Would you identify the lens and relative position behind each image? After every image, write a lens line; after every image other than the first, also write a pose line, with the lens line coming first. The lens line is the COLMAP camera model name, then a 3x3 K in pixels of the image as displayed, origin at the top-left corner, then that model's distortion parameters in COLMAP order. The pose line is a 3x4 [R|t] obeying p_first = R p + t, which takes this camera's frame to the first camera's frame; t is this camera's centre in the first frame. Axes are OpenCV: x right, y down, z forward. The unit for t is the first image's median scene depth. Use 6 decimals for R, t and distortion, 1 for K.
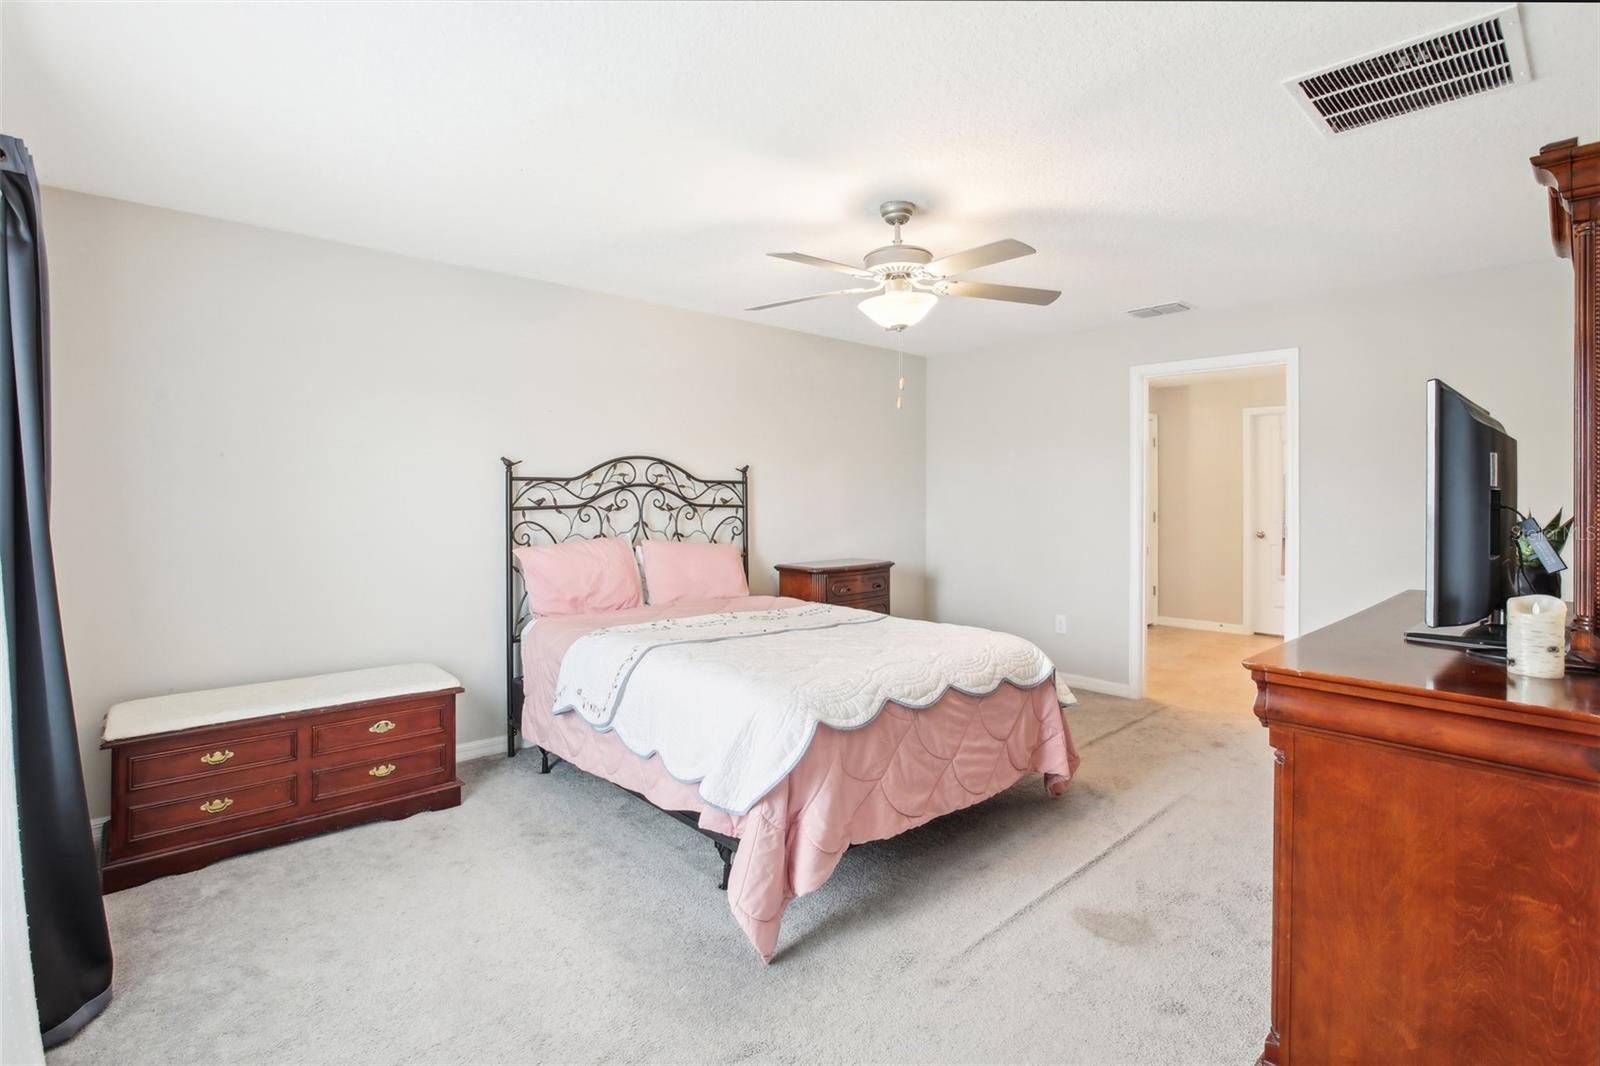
lens RADIAL K [[761.3, 0, 805.1], [0, 761.3, 507.4], [0, 0, 1]] dist [-0.003327, 0.000197]
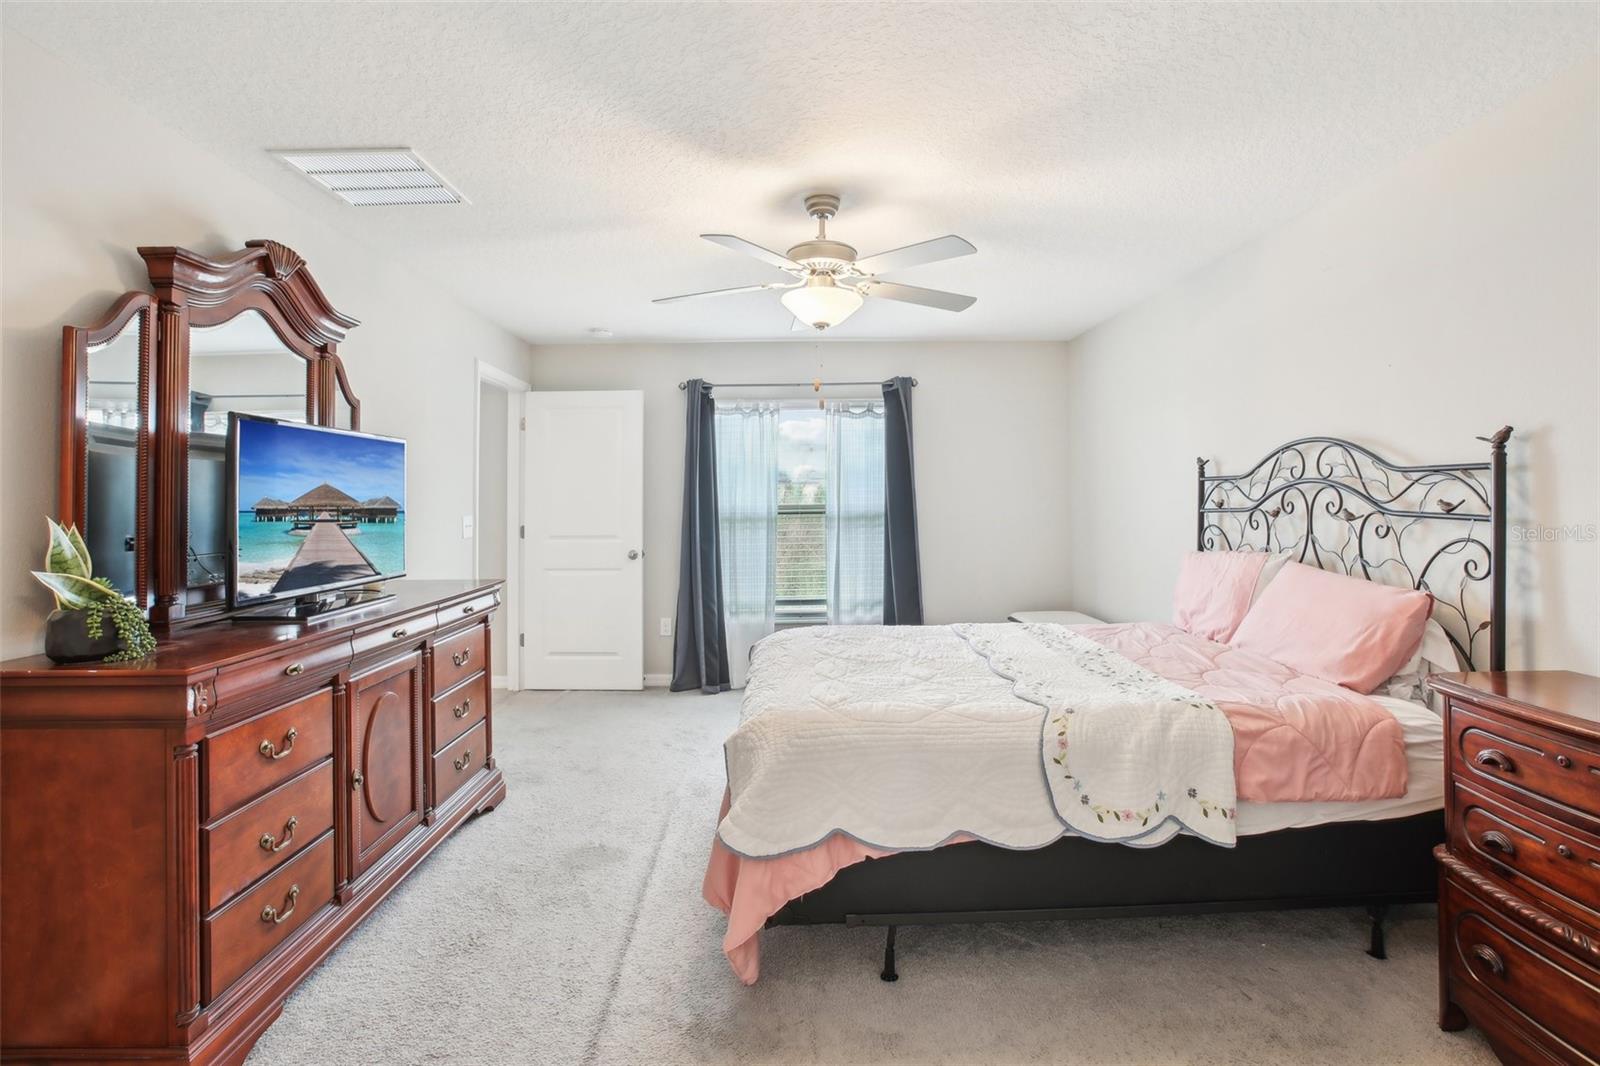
lens RADIAL K [[745.3, 0, 792.1], [0, 745.3, 506.1], [0, 0, 1]] dist [-0.021426, 0.001027]
pose [[-0.660402, 0.009090, -0.750857, 0.604584], [-0.008327, 0.999777, 0.019427, -0.016001], [0.750866, 0.019082, -0.660179, 1.124453]]
